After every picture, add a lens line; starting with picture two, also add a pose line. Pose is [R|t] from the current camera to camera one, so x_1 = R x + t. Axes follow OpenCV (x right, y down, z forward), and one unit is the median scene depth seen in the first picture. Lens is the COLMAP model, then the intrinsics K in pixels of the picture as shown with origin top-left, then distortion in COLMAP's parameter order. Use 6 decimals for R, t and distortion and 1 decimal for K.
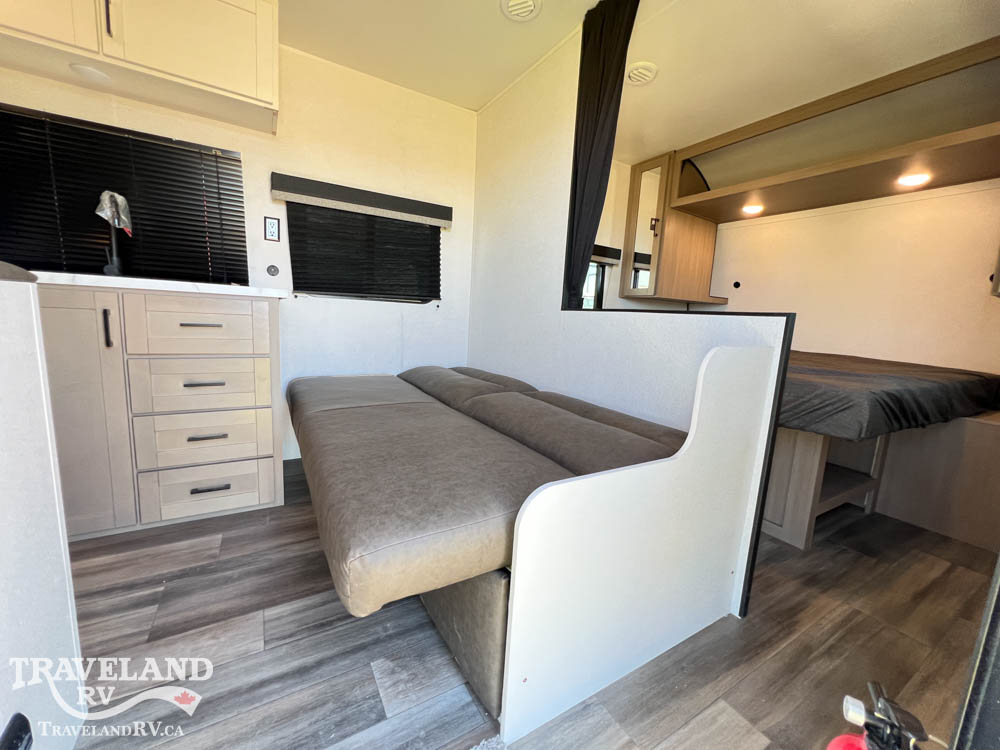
lens RADIAL K [[400.2, 0, 507.5], [0, 400.2, 374.8], [0, 0, 1]] dist [-0.001250, 0.000785]
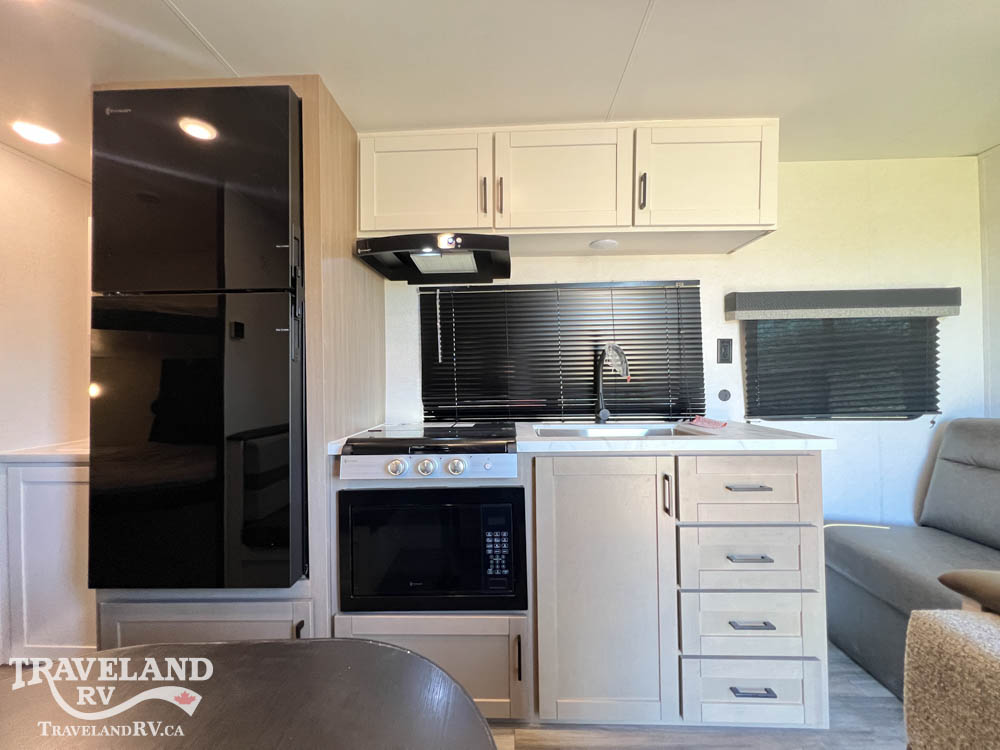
lens RADIAL K [[400.2, 0, 499.5], [0, 400.2, 372.9], [0, 0, 1]] dist [-0.001250, 0.000785]
pose [[0.841718, -0.072208, -0.535067, -0.538193], [-0.018001, 0.986713, -0.161475, -0.159985], [0.539617, 0.145548, 0.829234, -0.024541]]
